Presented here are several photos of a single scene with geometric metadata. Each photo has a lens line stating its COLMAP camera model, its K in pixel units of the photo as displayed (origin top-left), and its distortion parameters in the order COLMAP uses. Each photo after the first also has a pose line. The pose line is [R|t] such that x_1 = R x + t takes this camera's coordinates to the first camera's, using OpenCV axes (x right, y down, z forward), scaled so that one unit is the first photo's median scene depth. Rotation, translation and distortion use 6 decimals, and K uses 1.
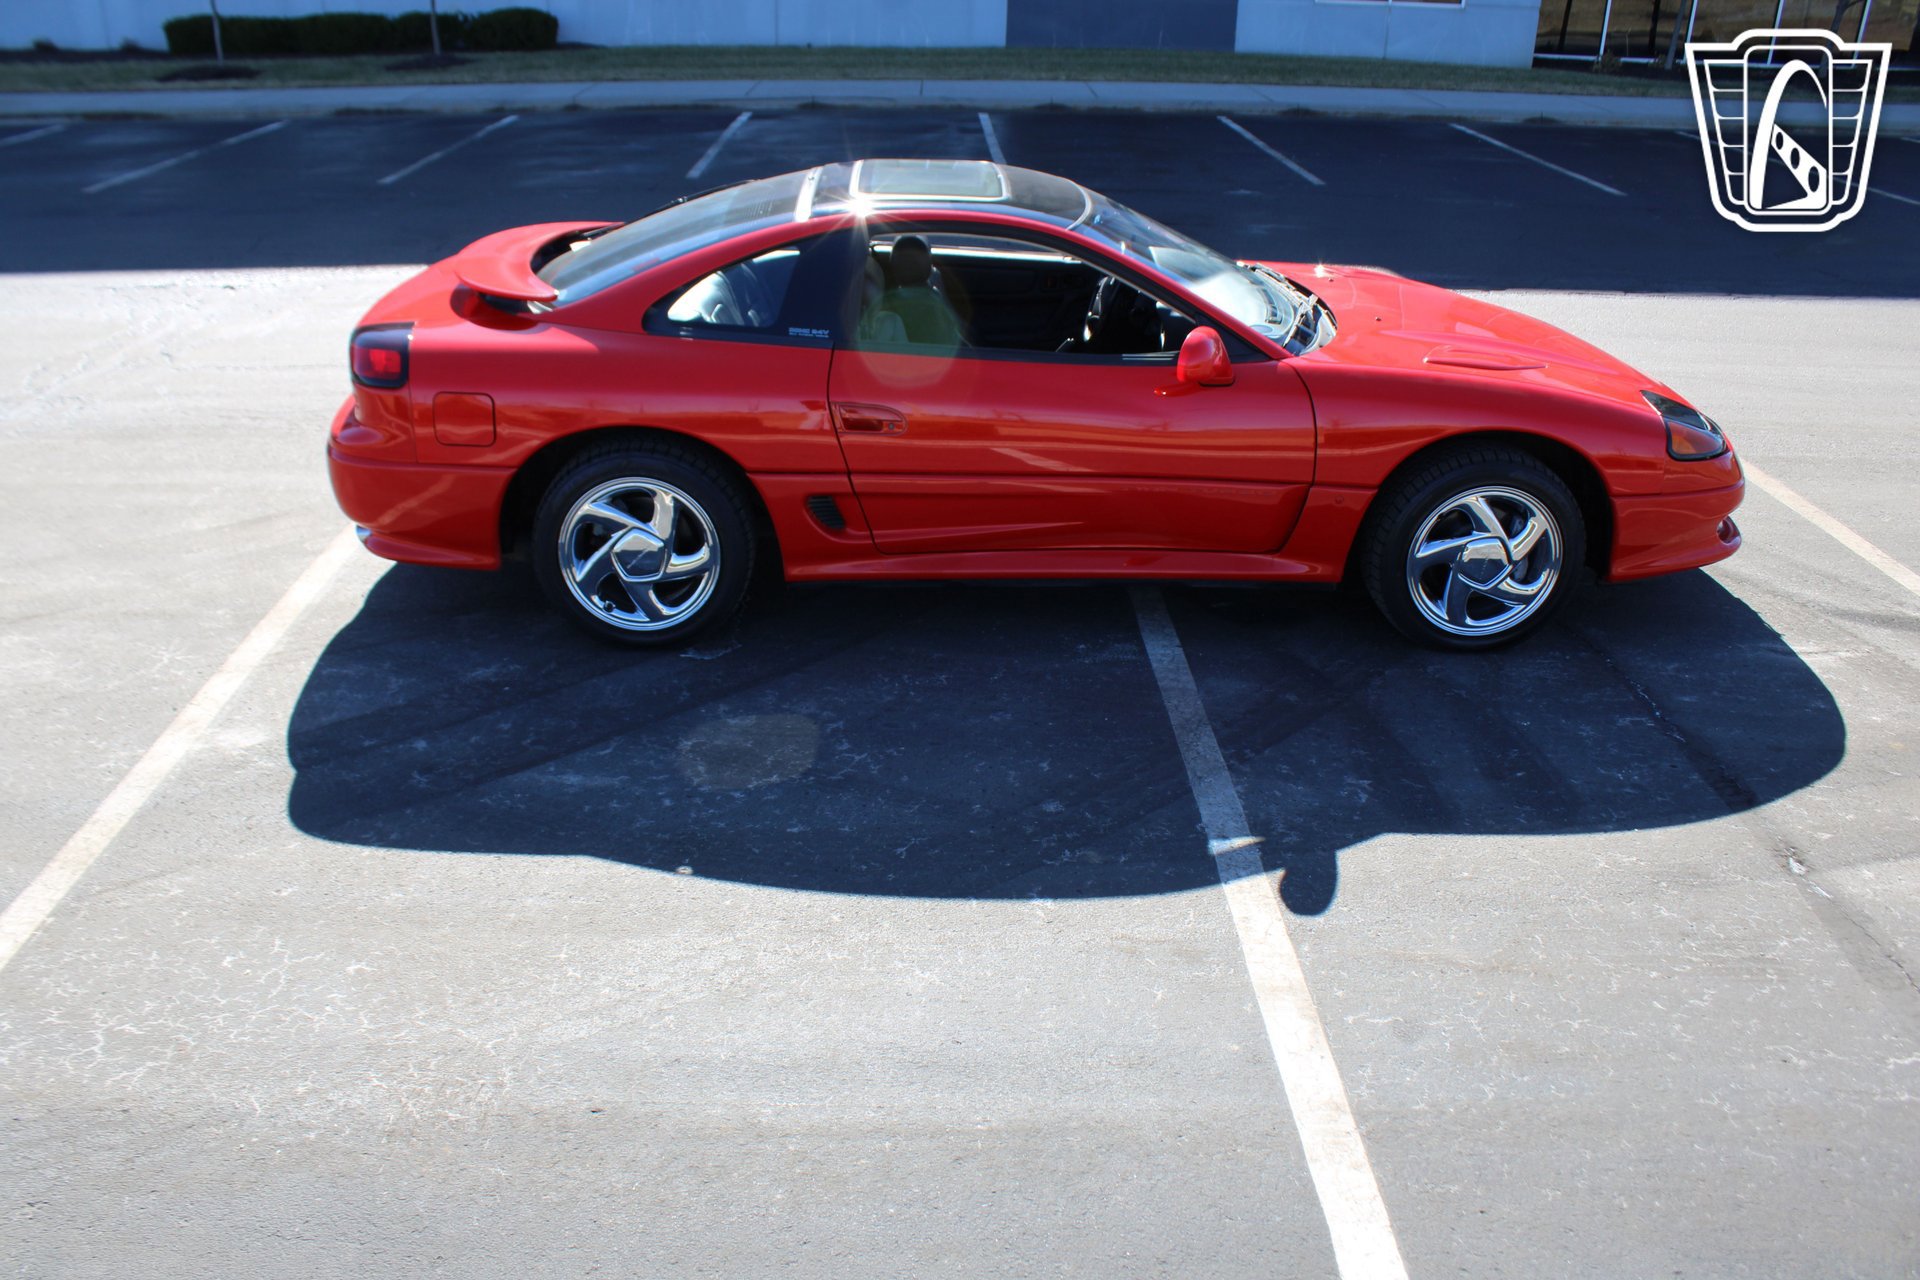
lens RADIAL K [[1593.8, 0, 916.2], [0, 1593.8, 648.8], [0, 0, 1]] dist [-0.170678, 0.149398]
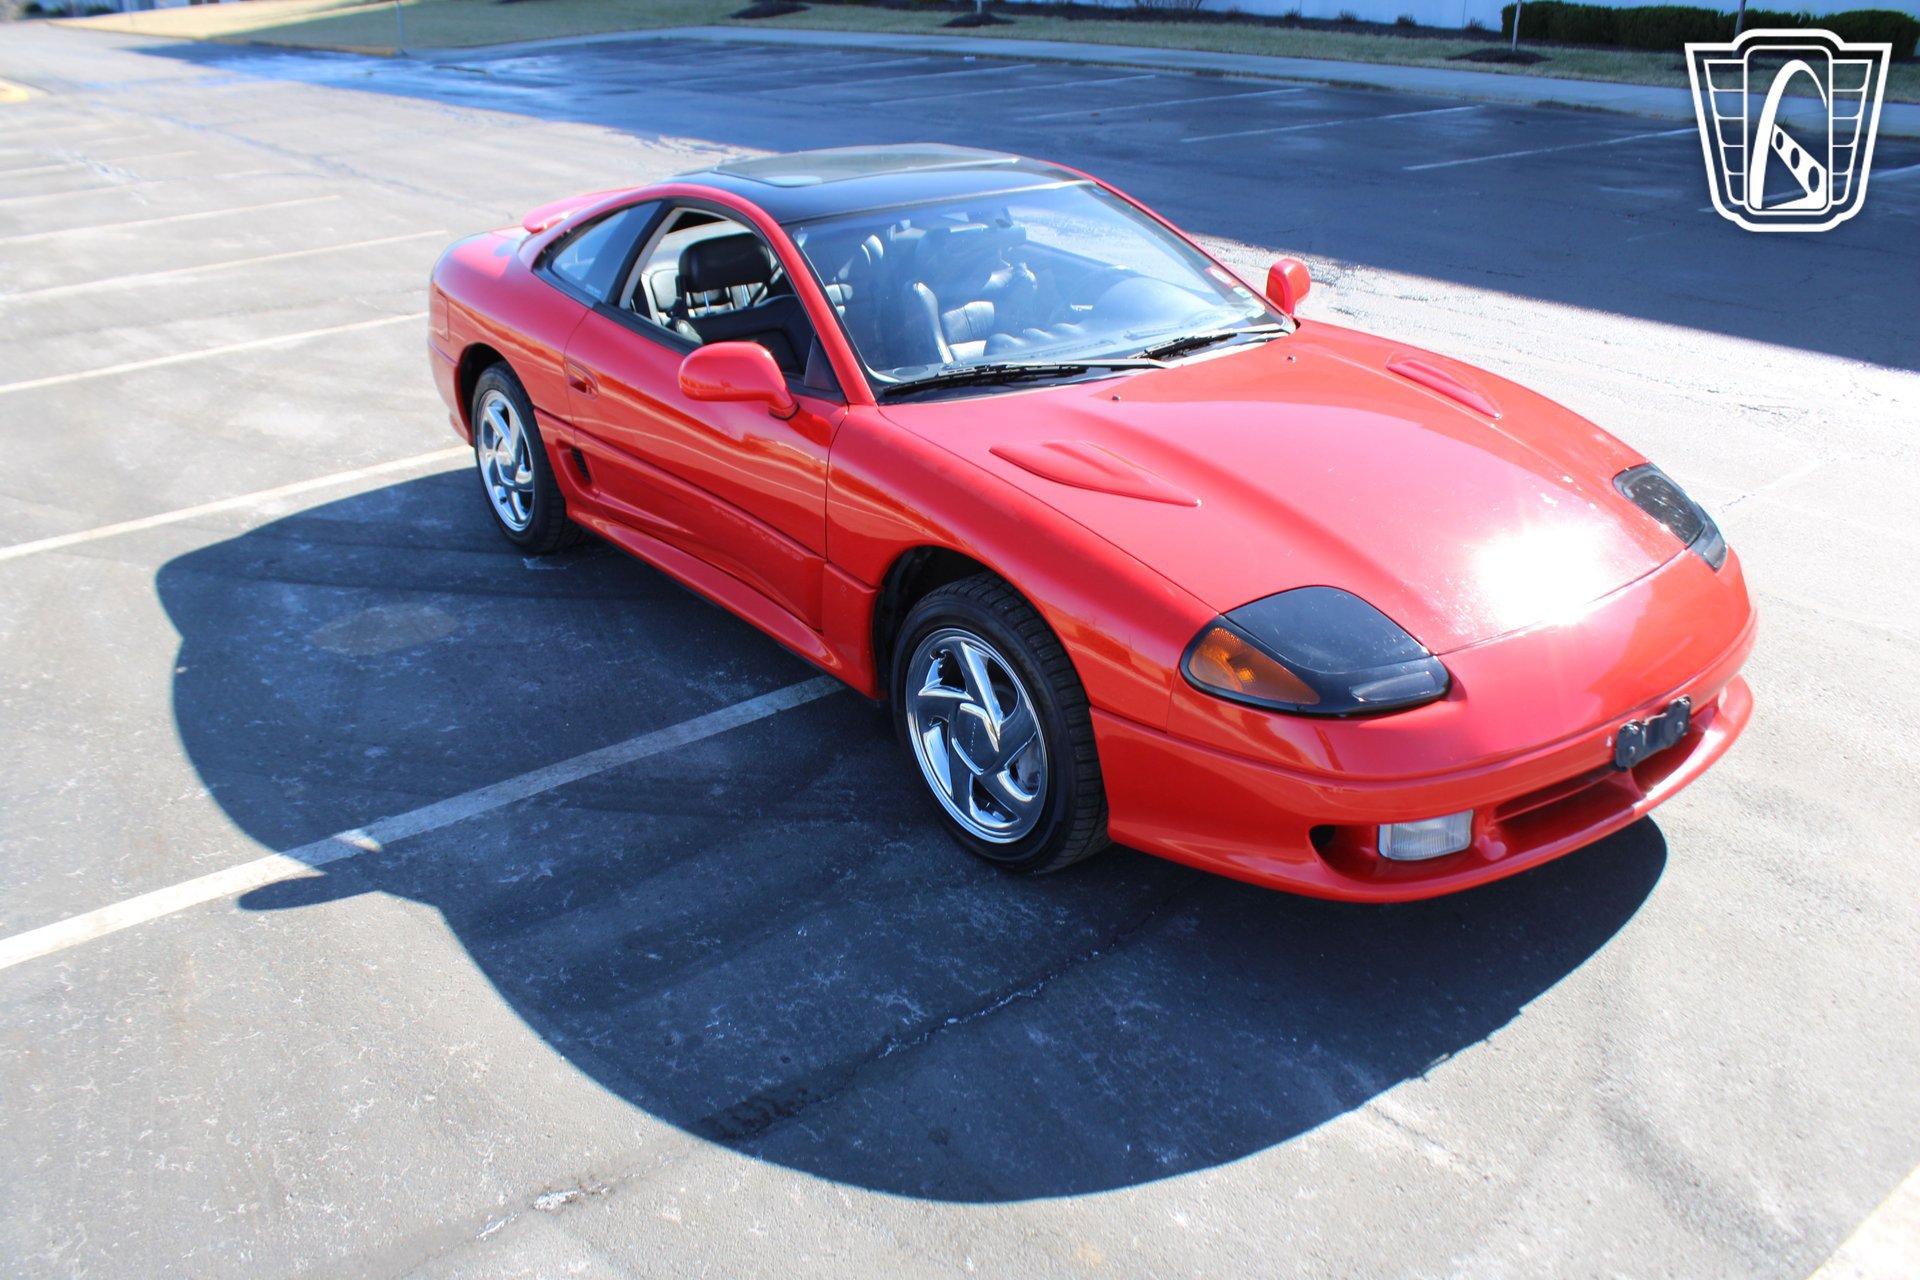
lens RADIAL K [[1593.8, 0, 915.1], [0, 1593.8, 644.5], [0, 0, 1]] dist [-0.170678, 0.149398]
pose [[0.588630, 0.316024, -0.744073, 0.891792], [-0.314289, 0.937476, 0.149536, -0.199106], [0.744807, 0.145832, 0.651149, 0.503624]]
